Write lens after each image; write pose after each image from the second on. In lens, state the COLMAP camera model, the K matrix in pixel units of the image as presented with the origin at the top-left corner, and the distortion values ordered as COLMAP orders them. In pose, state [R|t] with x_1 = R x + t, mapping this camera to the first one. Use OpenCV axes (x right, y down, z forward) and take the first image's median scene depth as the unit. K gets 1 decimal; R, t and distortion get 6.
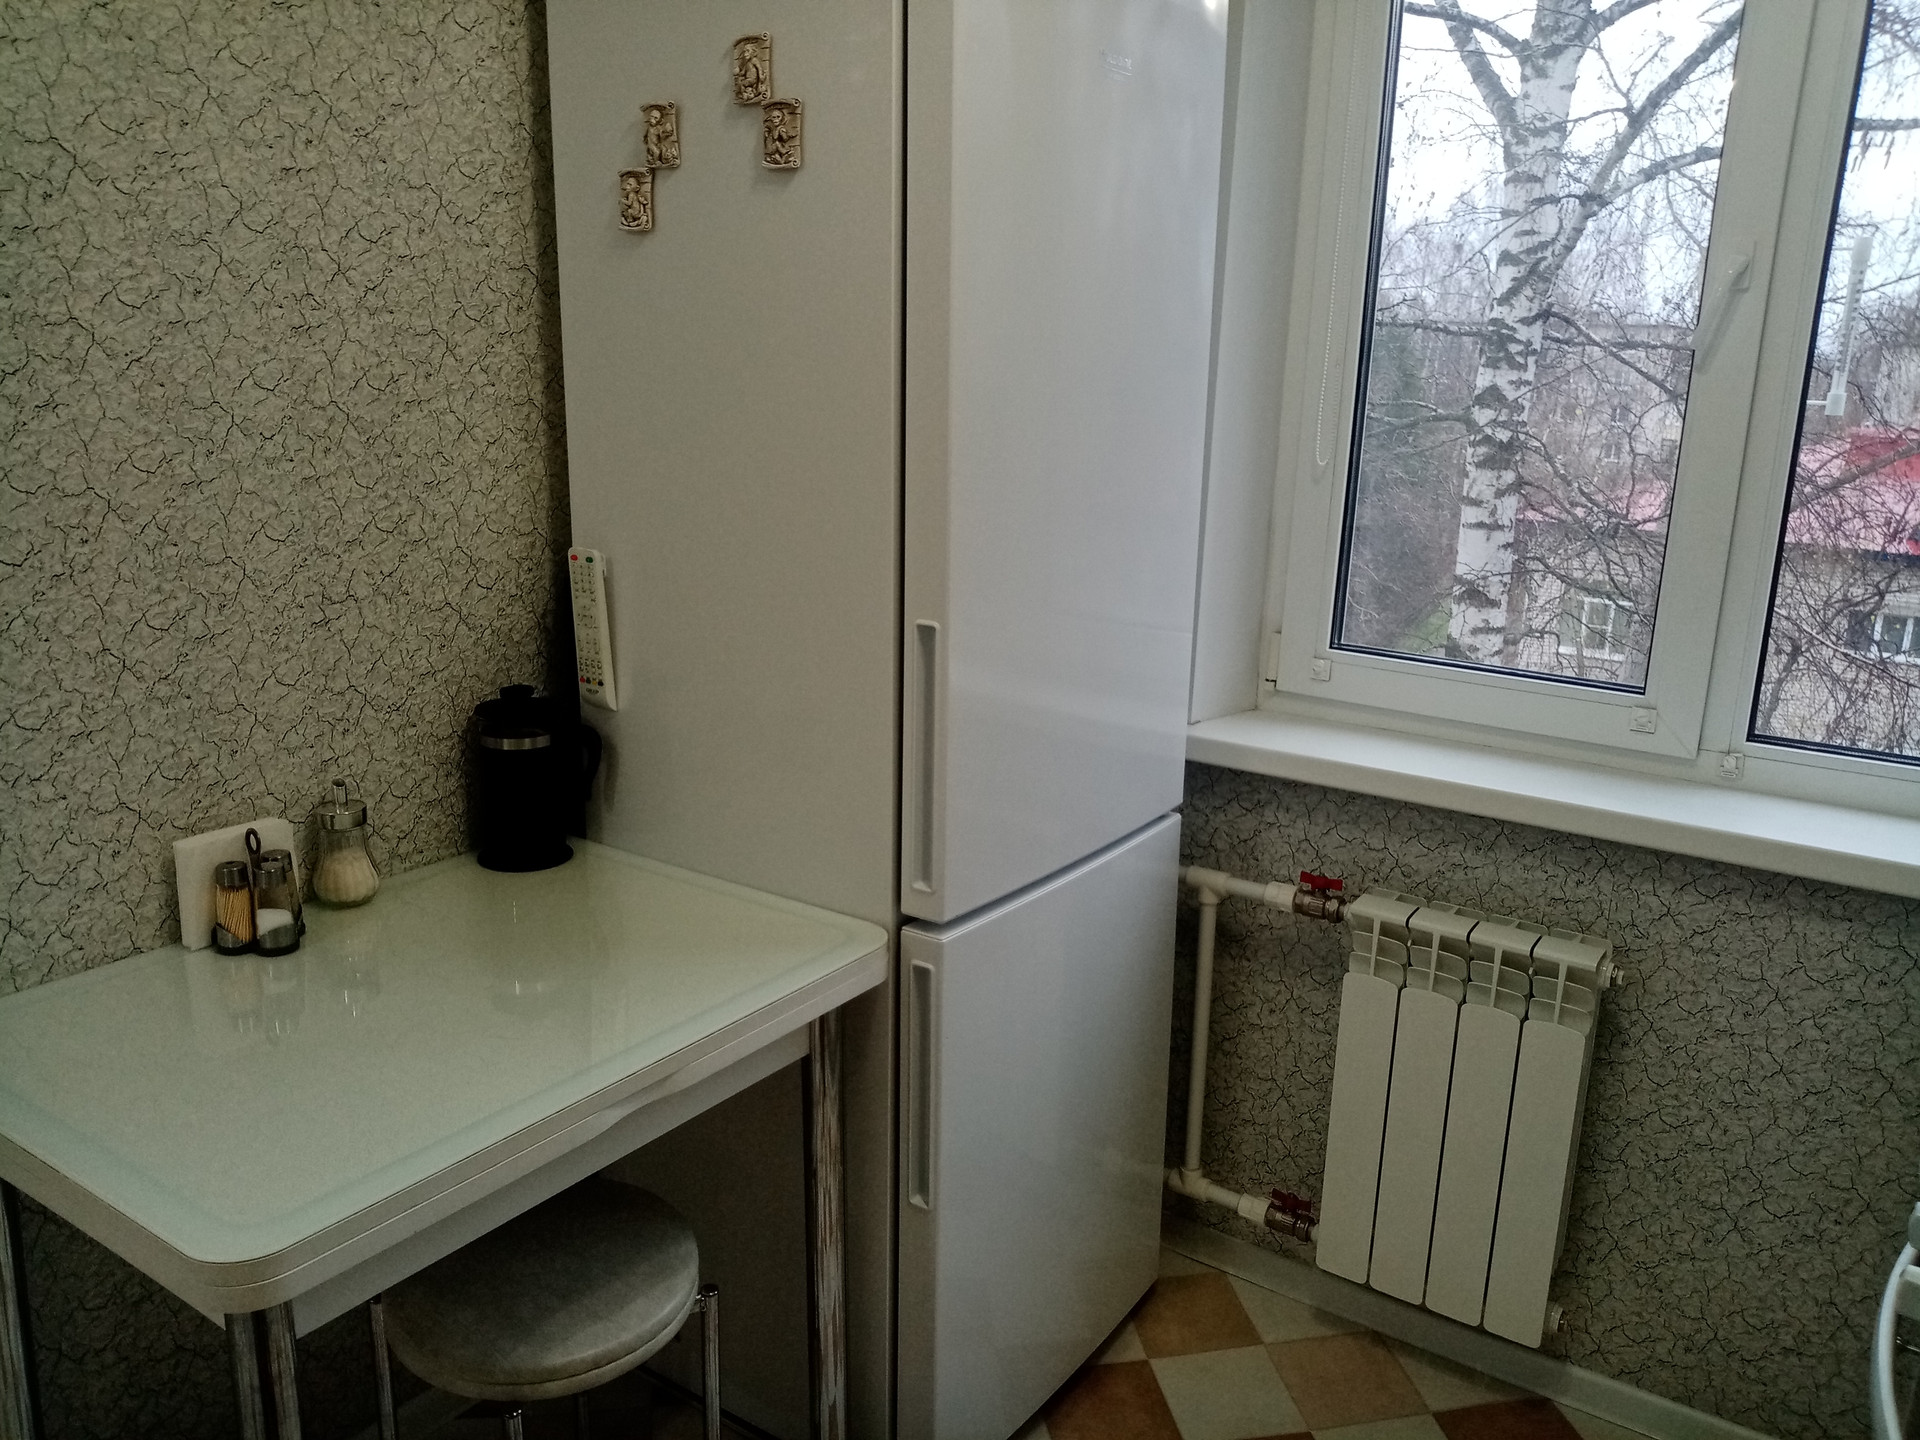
lens RADIAL K [[1511.5, 0, 958.9], [0, 1511.5, 733.6], [0, 0, 1]] dist [0.041908, -0.080210]
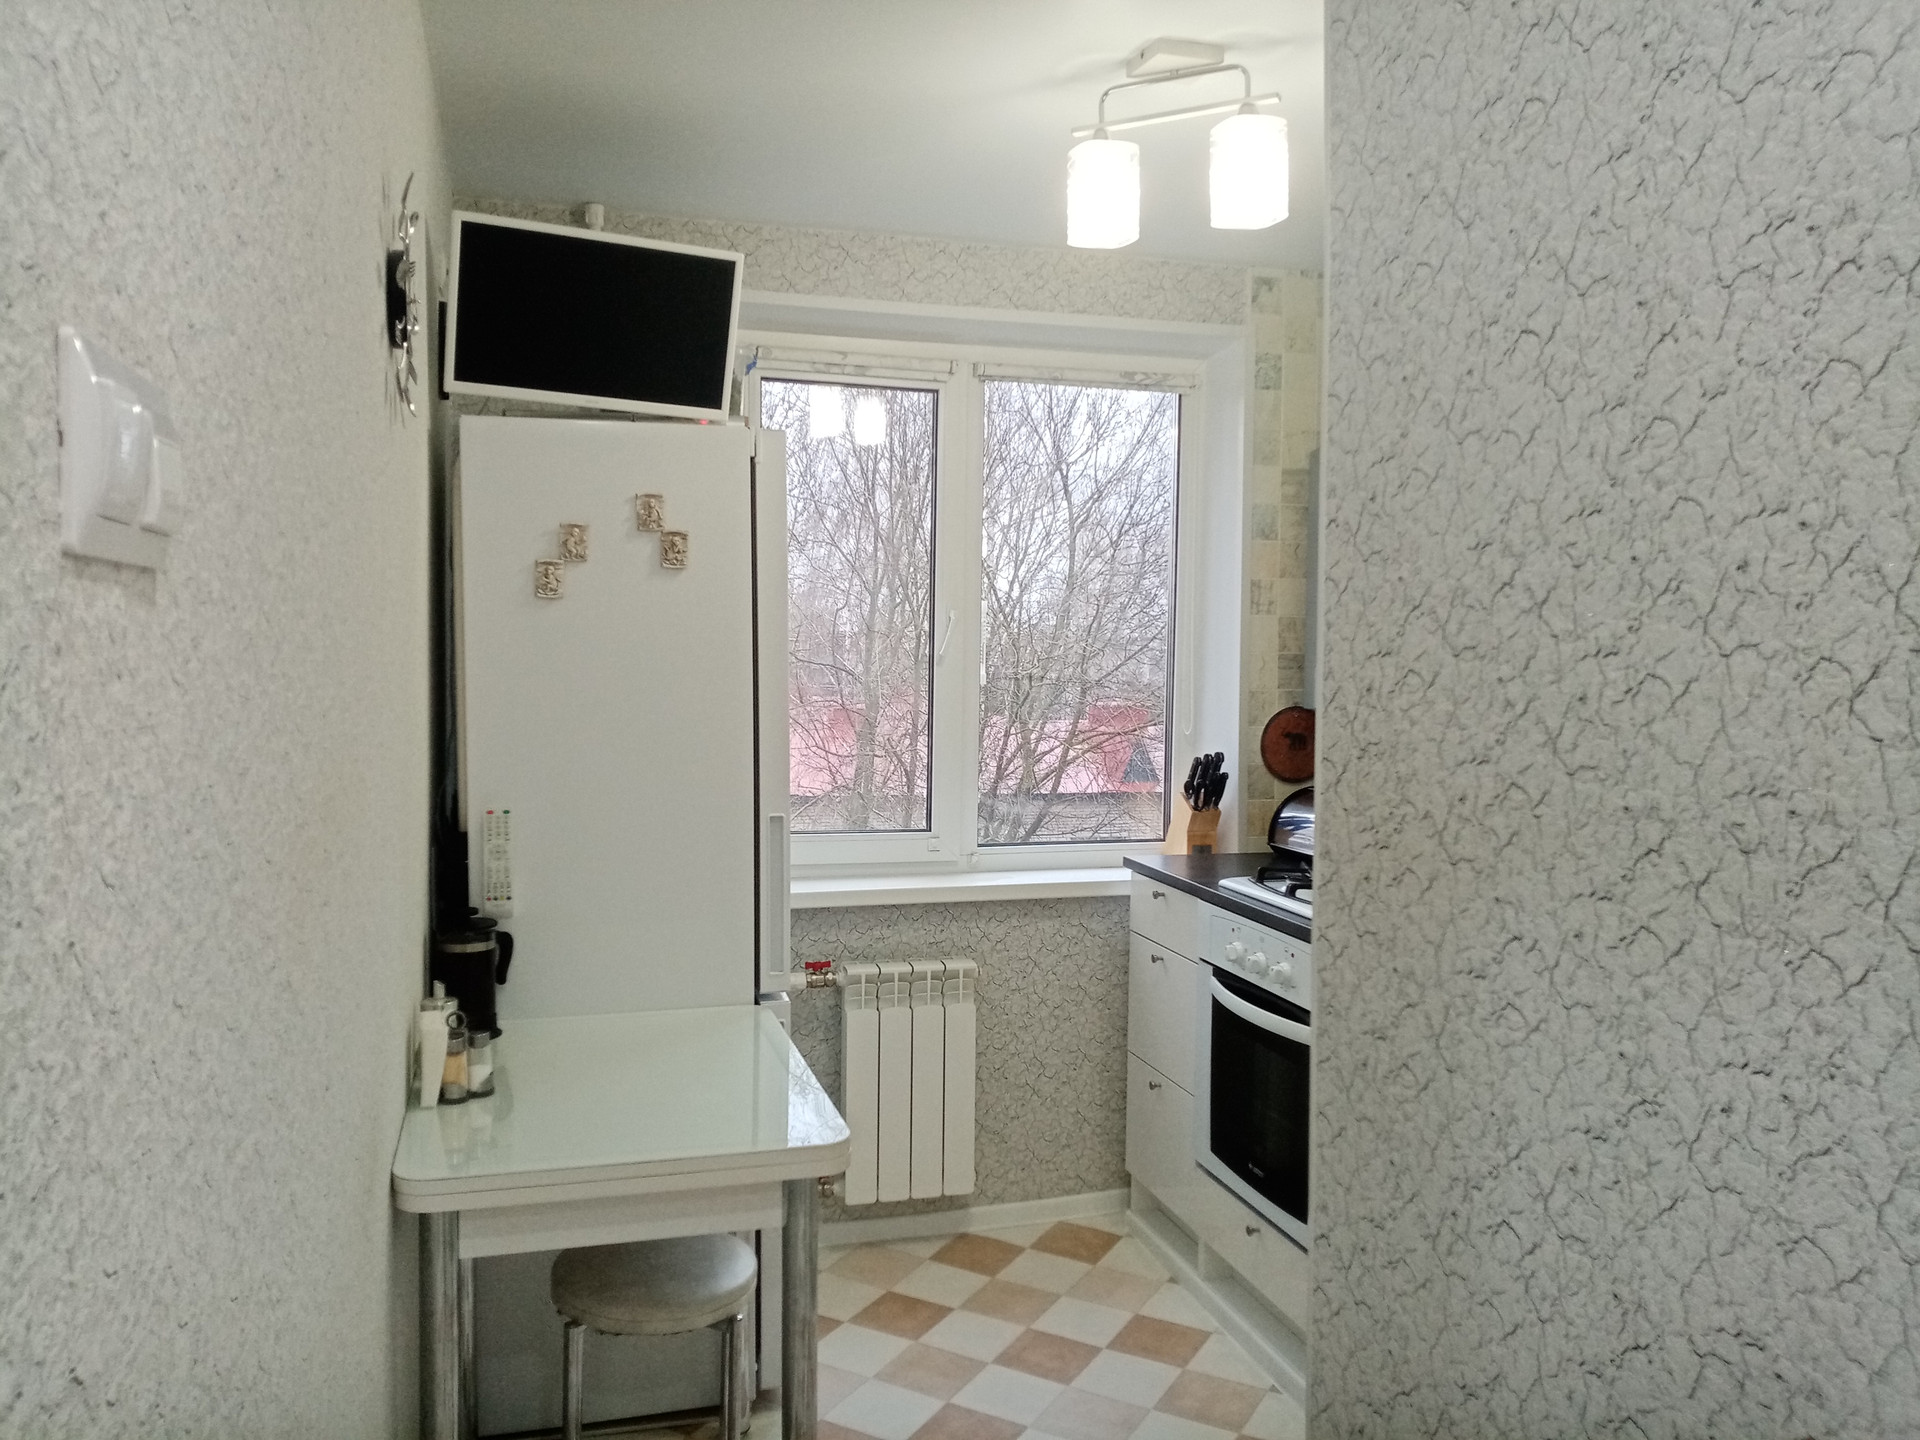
lens RADIAL K [[1511.5, 0, 957.9], [0, 1511.5, 714.3], [0, 0, 1]] dist [0.041908, -0.080210]
pose [[0.625410, -0.054044, 0.778422, -1.076437], [0.202721, 0.974597, -0.095209, 0.020650], [-0.753503, 0.217347, 0.620479, -0.243502]]
